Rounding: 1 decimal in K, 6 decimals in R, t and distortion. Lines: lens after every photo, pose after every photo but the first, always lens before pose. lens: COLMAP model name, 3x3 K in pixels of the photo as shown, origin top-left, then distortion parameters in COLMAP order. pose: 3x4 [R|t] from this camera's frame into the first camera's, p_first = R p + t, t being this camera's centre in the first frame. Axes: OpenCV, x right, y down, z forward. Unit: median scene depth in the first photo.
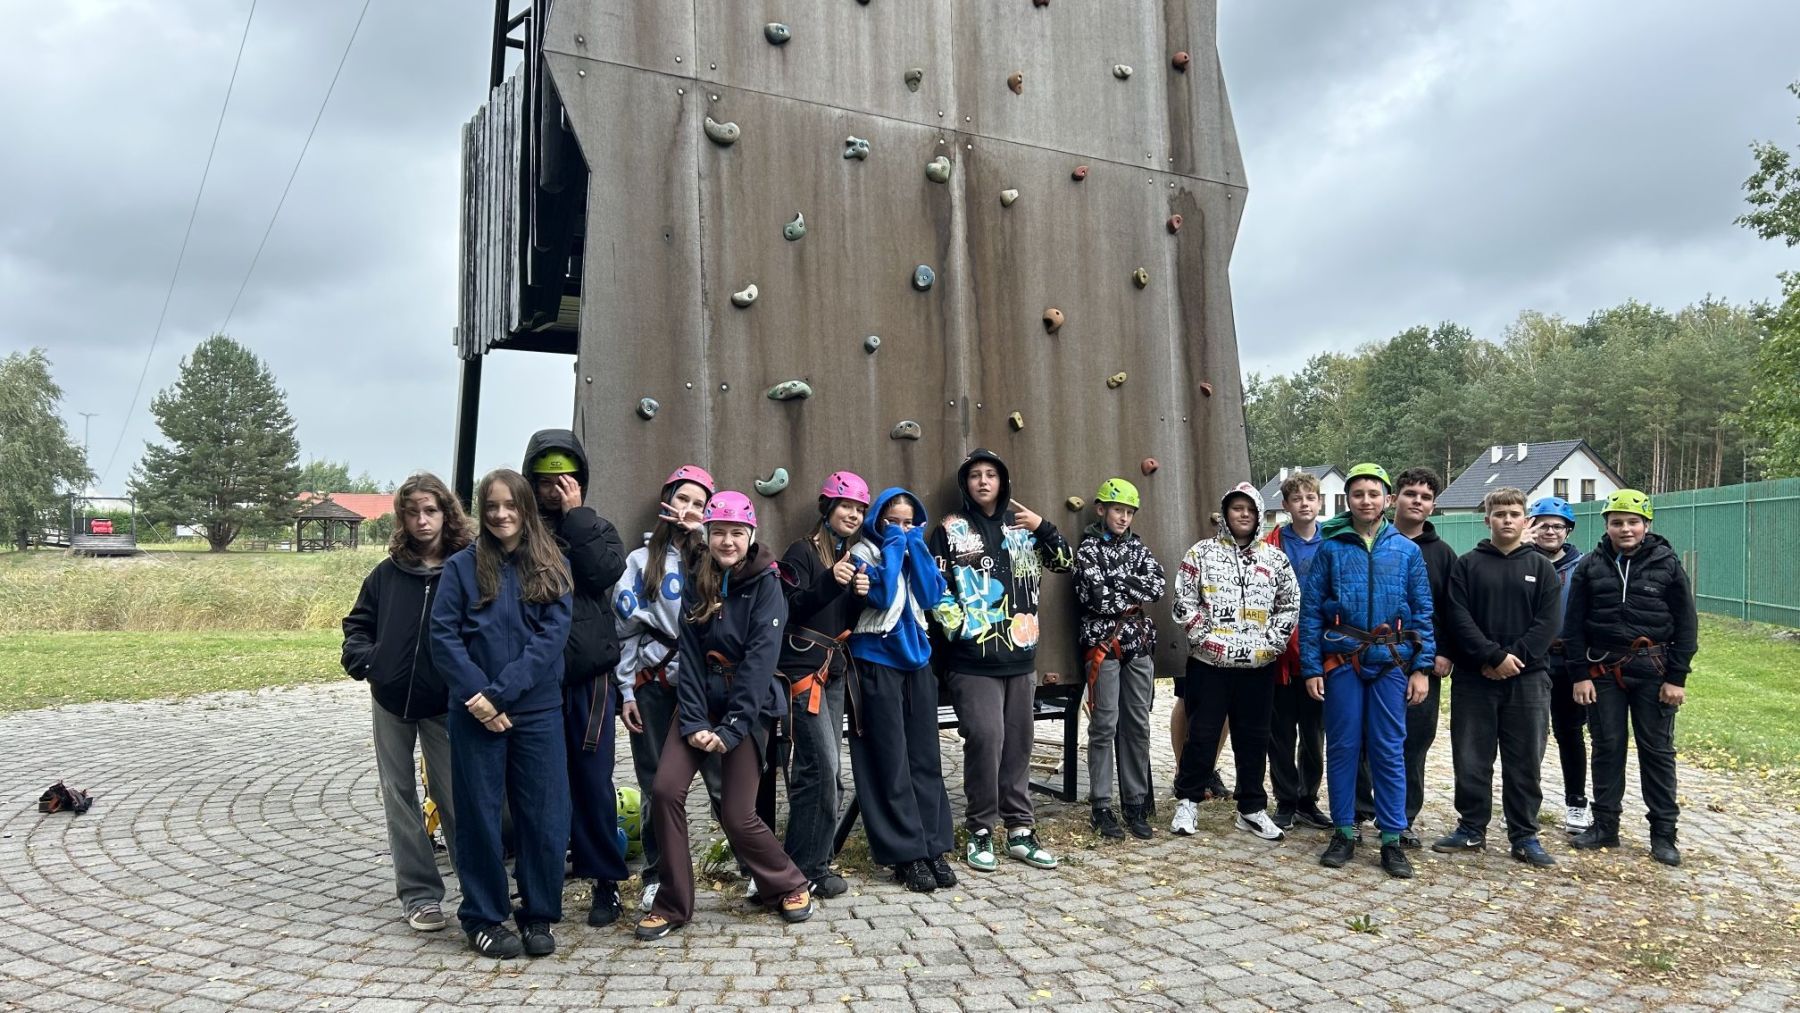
lens RADIAL K [[1350.0, 0, 907.5], [0, 1350.0, 516.5], [0, 0, 1]] dist [0.045671, -0.058029]
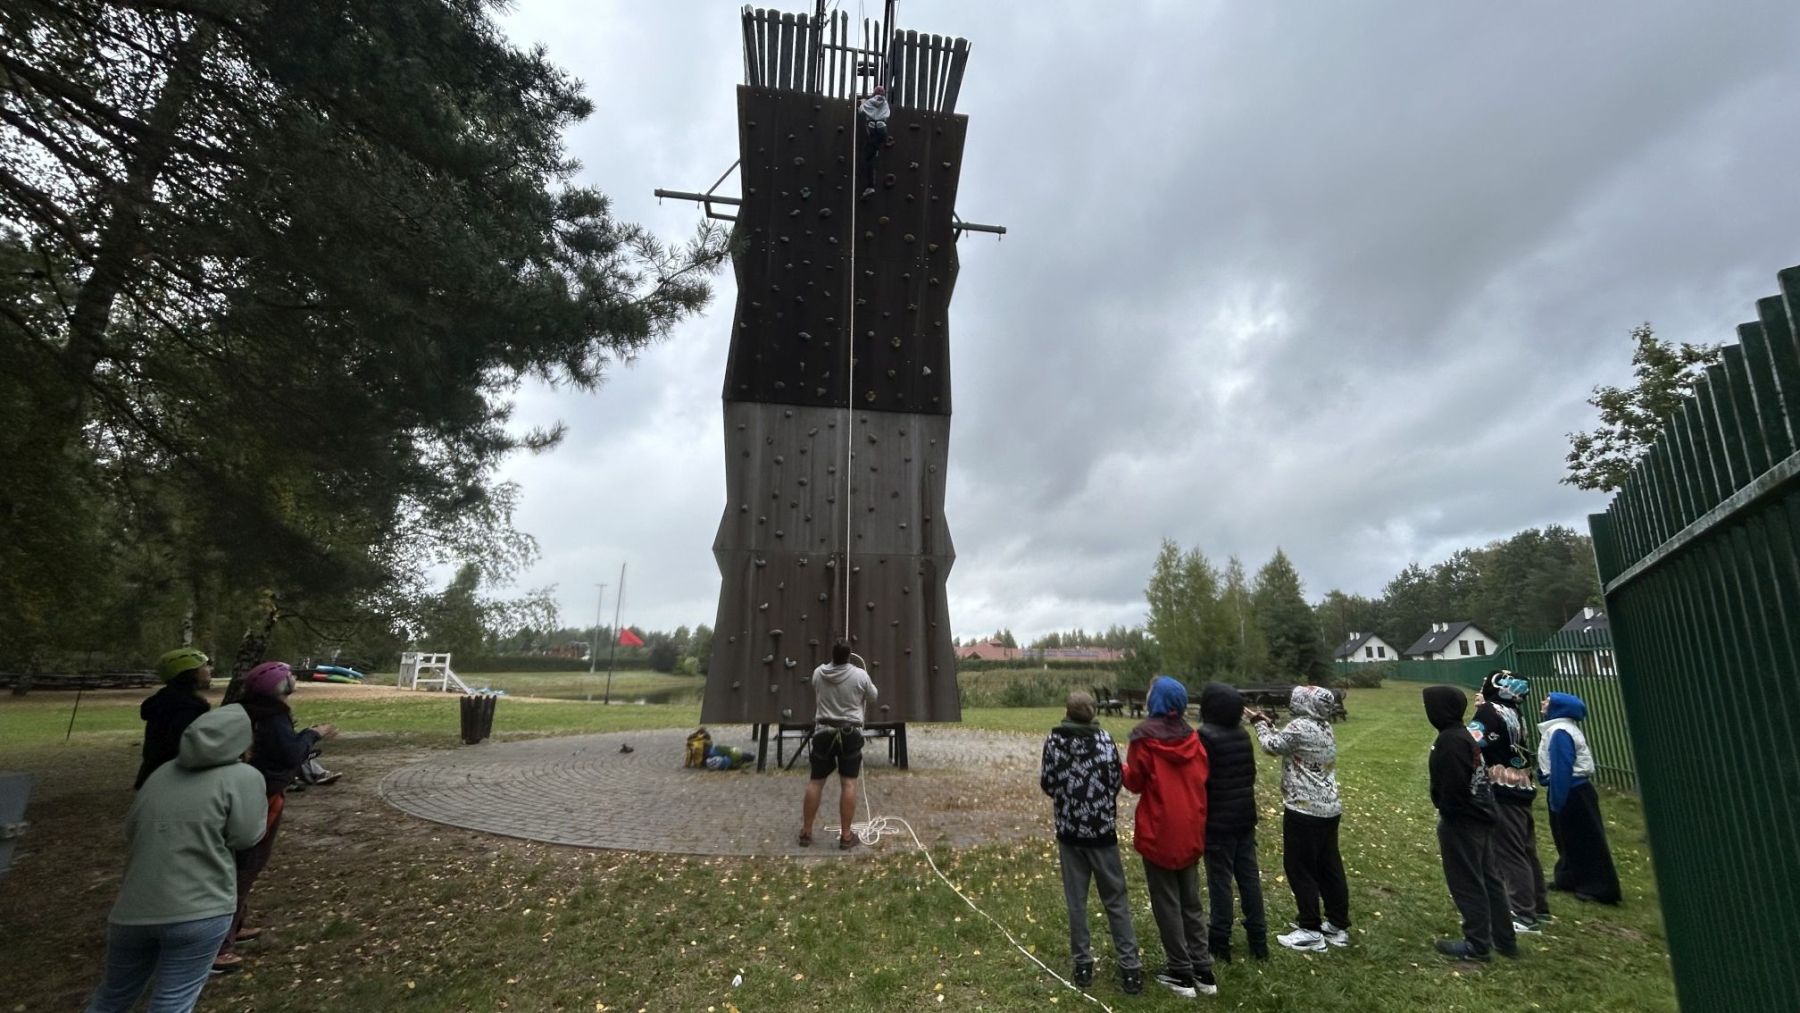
lens RADIAL K [[729.8, 0, 893.8], [0, 729.8, 508.0], [0, 0, 1]] dist [-0.010274, -0.000028]
pose [[0.921901, -0.081546, -0.378746, 0.848618], [0.003662, 0.979389, -0.201952, -0.023835], [0.387408, 0.184793, 0.903198, -0.604544]]
